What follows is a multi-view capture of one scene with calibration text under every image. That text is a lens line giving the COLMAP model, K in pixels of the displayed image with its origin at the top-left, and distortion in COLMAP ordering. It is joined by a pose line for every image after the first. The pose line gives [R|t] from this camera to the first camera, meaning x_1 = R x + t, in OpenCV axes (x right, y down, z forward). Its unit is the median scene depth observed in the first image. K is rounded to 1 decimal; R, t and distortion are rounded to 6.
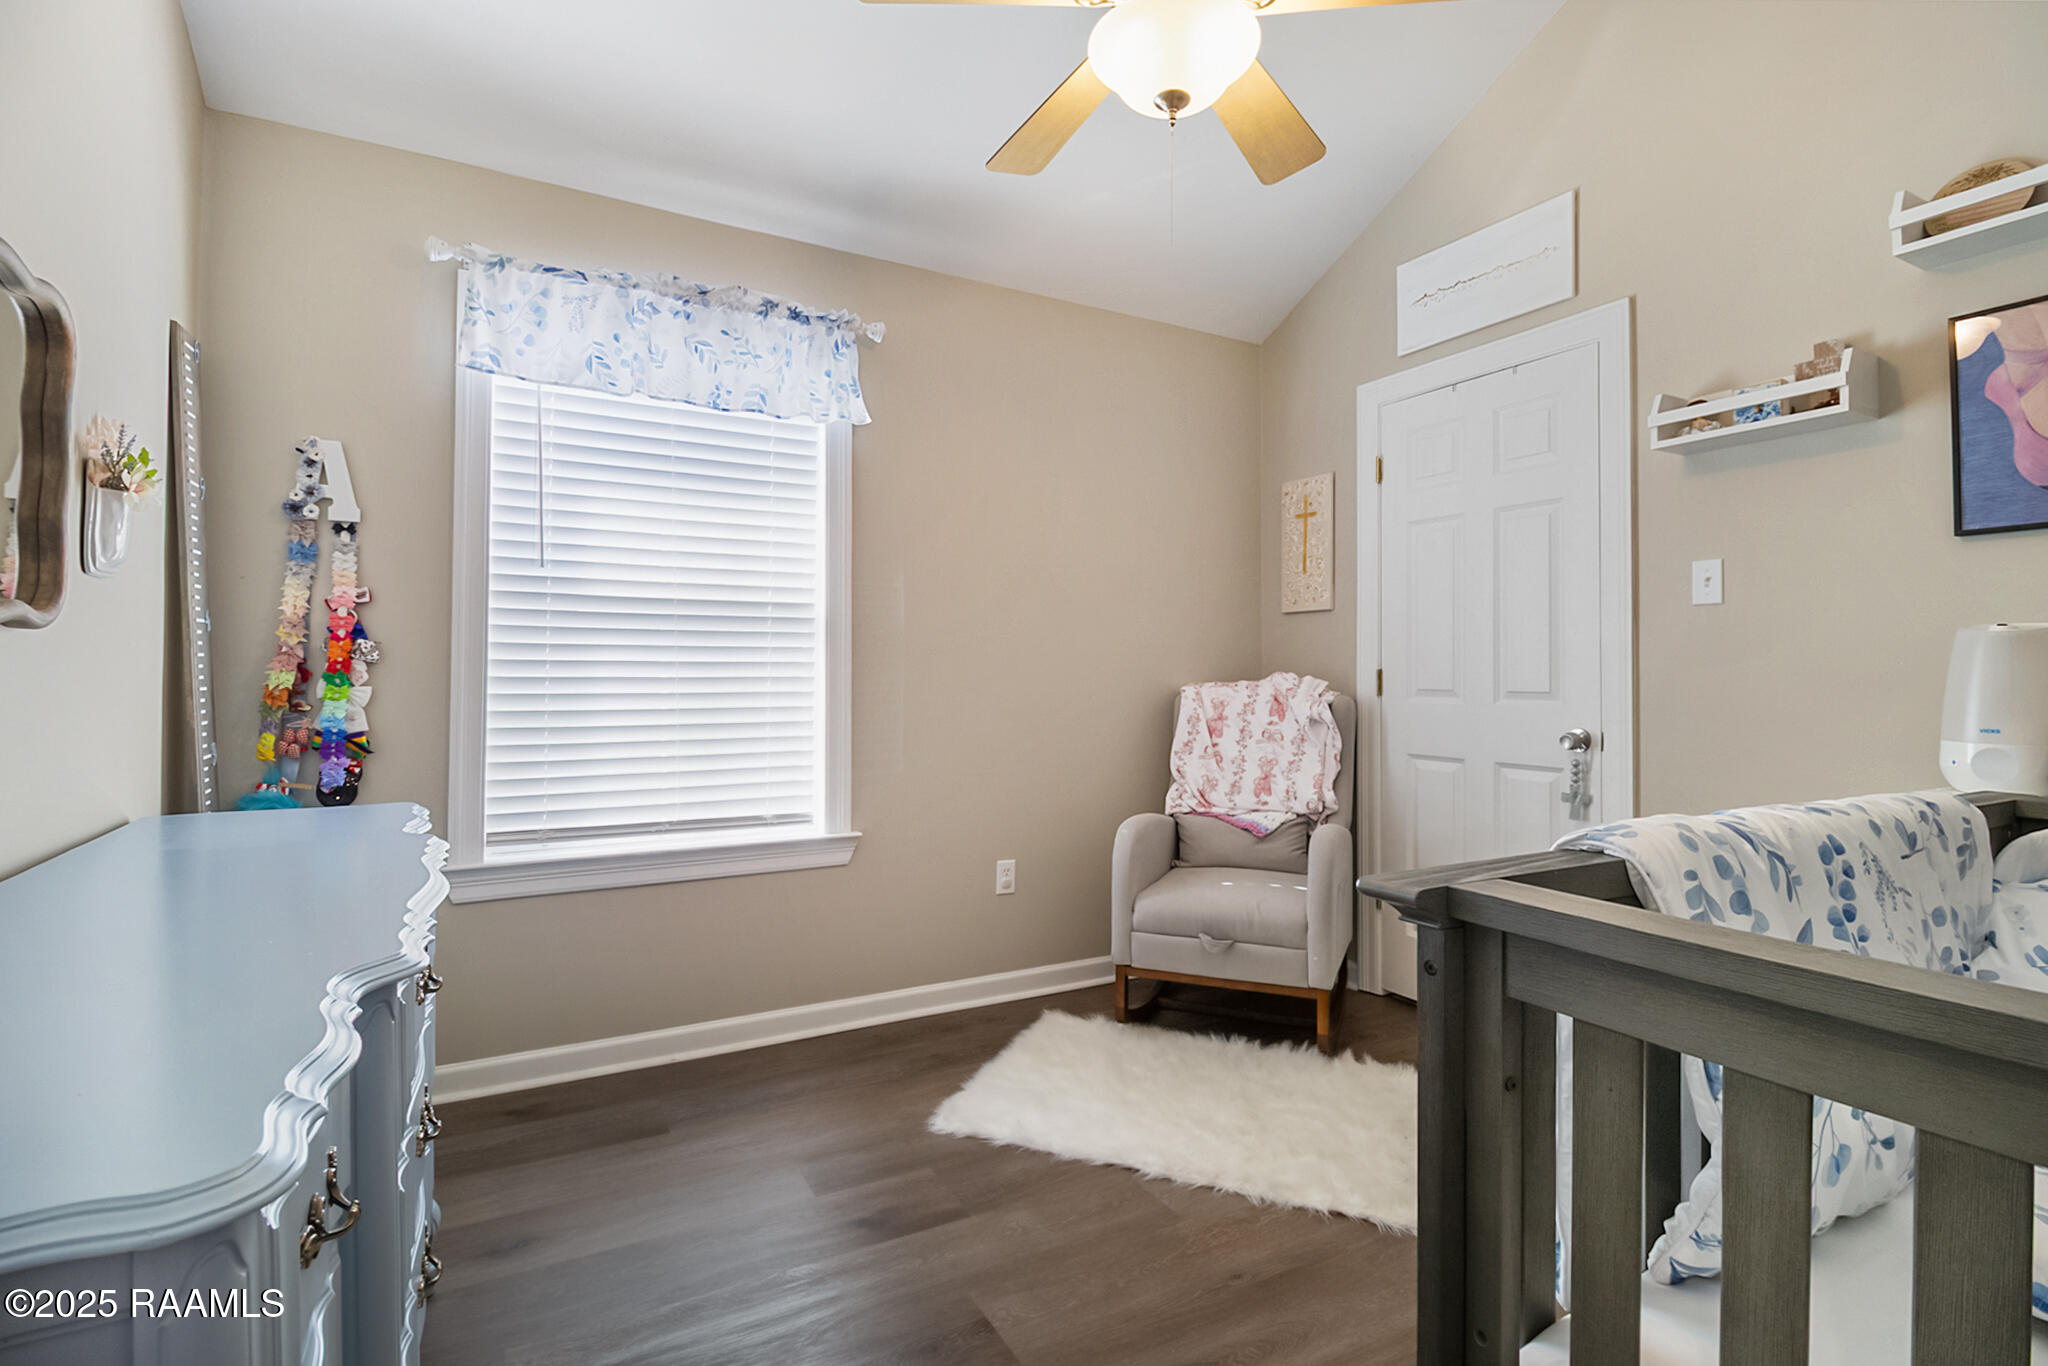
lens RADIAL K [[962.1, 0, 1022.9], [0, 962.1, 679.1], [0, 0, 1]] dist [0.000246, 0.000014]
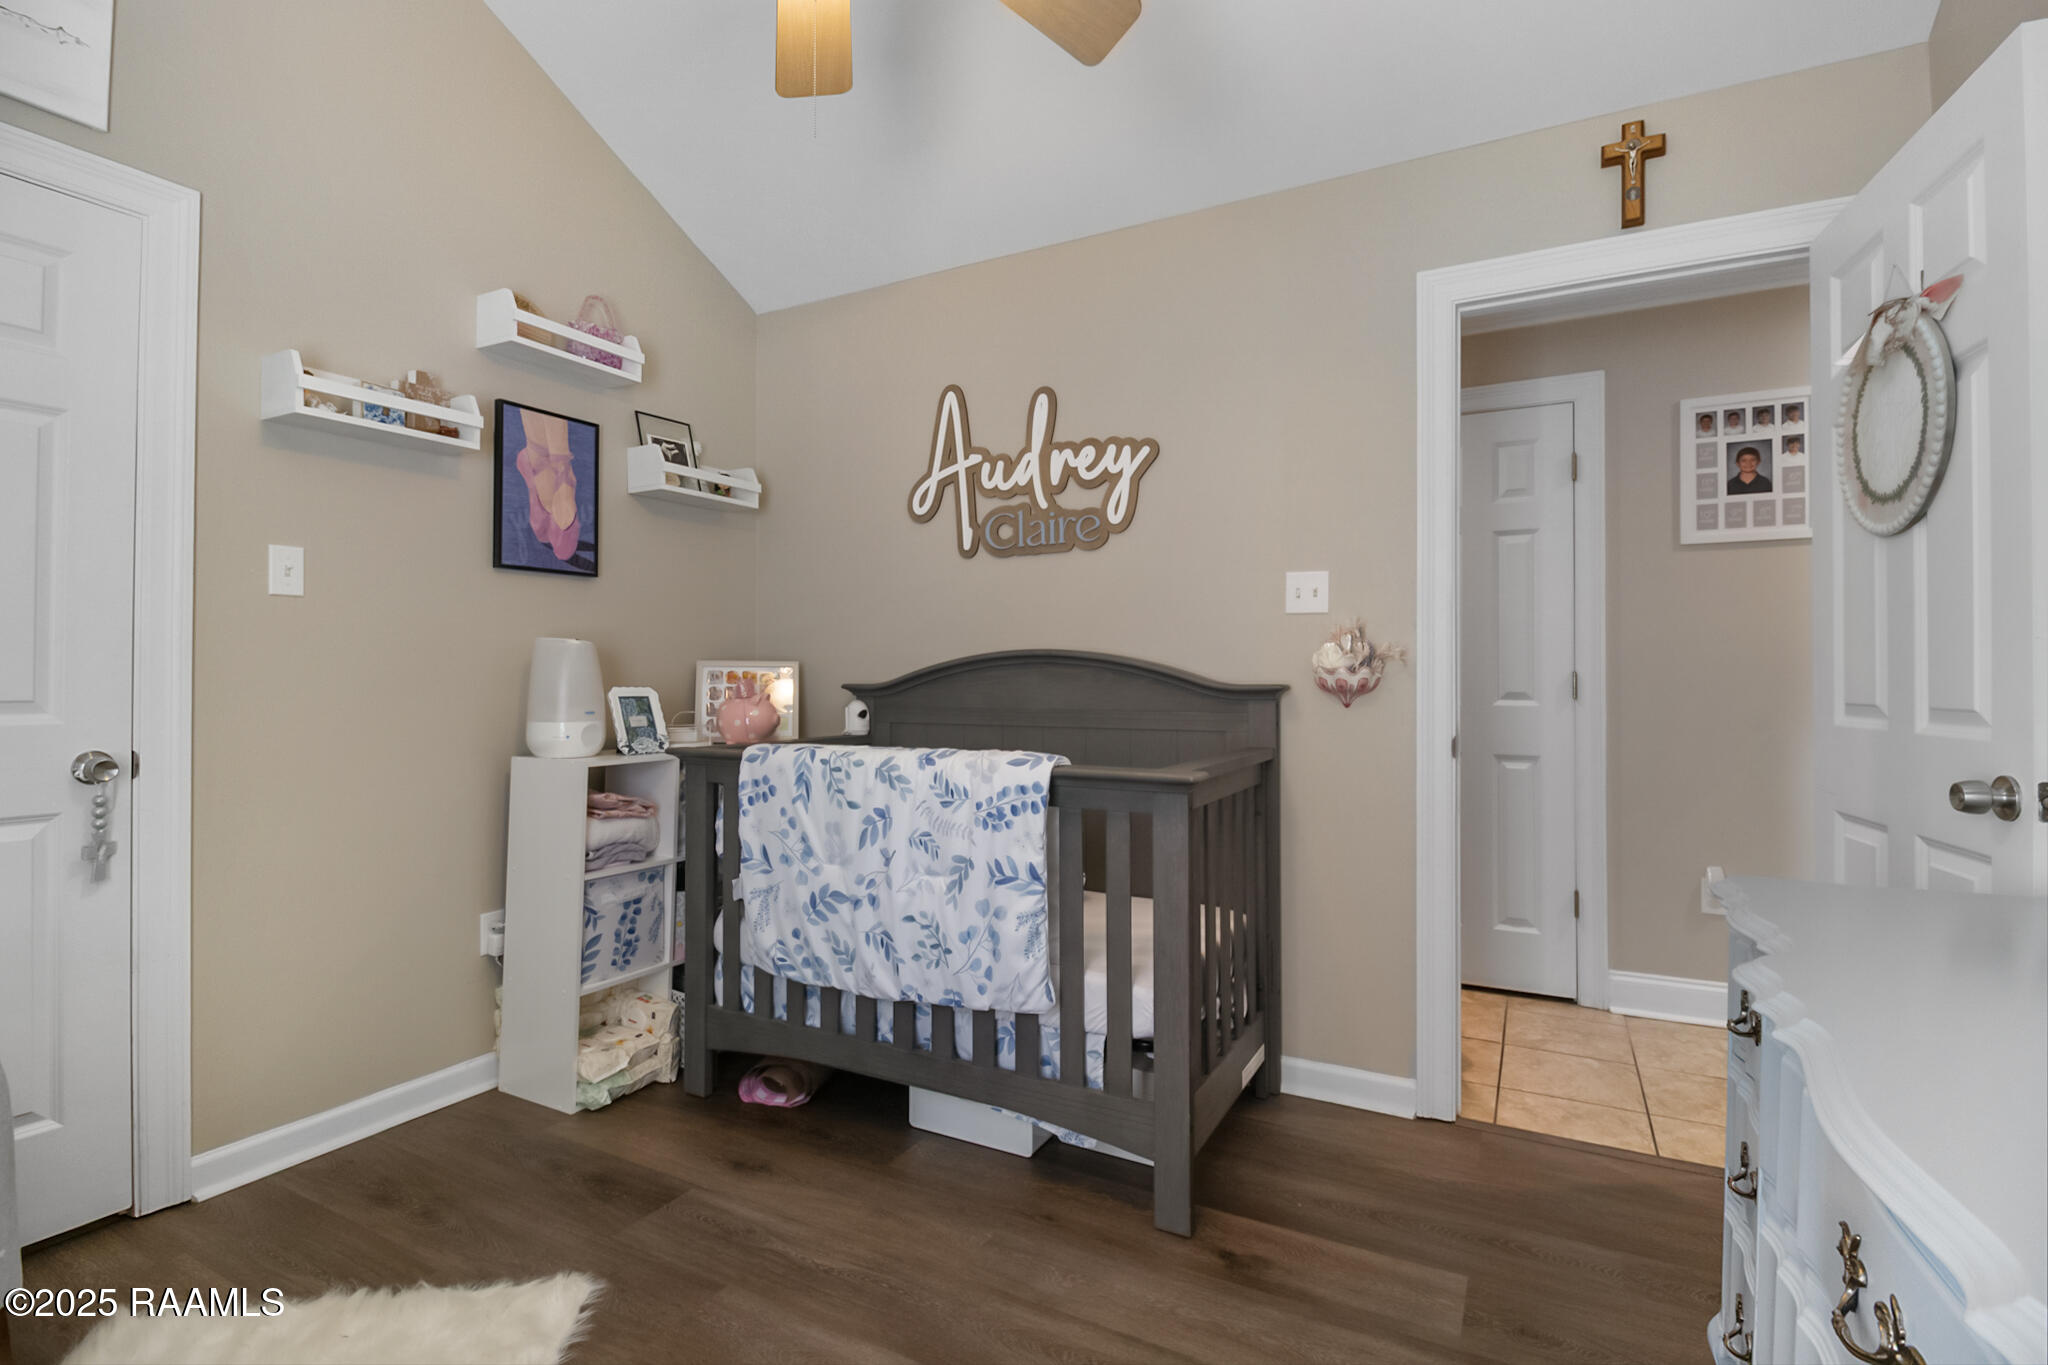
lens RADIAL K [[962.1, 0, 1025.6], [0, 962.1, 674.1], [0, 0, 1]] dist [0.000246, 0.000014]
pose [[-0.534922, -0.008960, 0.844854, -0.431879], [-0.006682, 0.999957, 0.006375, -0.015132], [-0.844875, -0.002235, -0.534959, 0.929880]]
